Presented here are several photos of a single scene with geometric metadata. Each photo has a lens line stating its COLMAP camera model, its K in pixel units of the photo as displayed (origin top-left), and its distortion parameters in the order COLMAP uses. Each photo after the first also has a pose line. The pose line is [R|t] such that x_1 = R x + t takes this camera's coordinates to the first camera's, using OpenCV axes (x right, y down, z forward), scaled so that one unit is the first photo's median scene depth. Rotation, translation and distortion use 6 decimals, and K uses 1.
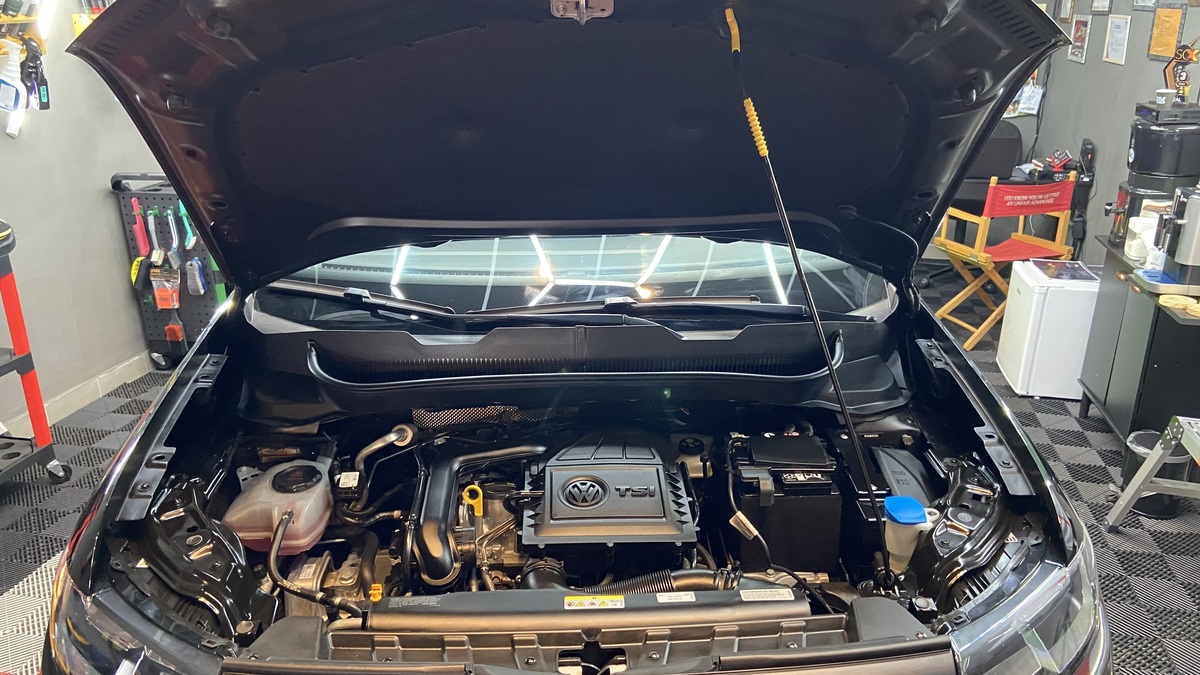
lens RADIAL K [[875.0, 0, 600.0], [0, 875.0, 337.5], [0, 0, 1]] dist [0.104933, -0.004091]
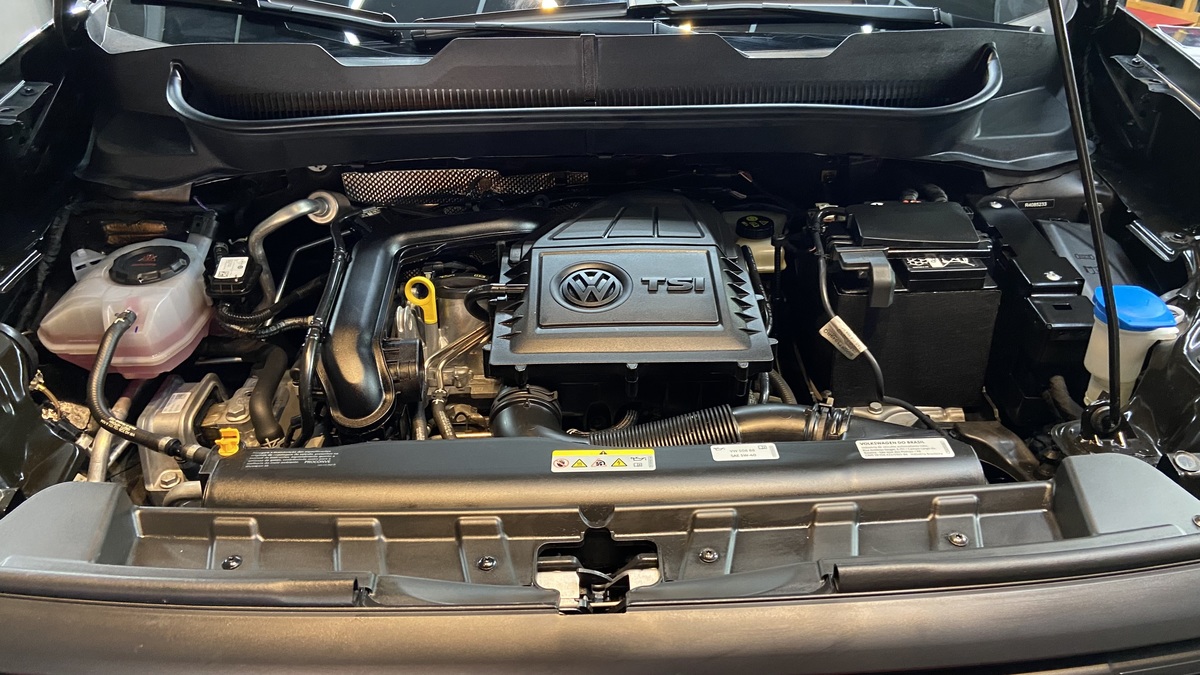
lens RADIAL K [[875.0, 0, 600.0], [0, 875.0, 337.5], [0, 0, 1]] dist [0.104933, -0.004091]
pose [[0.999456, 0.000032, -0.032971, 0.008353], [0.006271, 0.981557, 0.191064, 0.089888], [0.032369, -0.191167, 0.981024, 0.366535]]
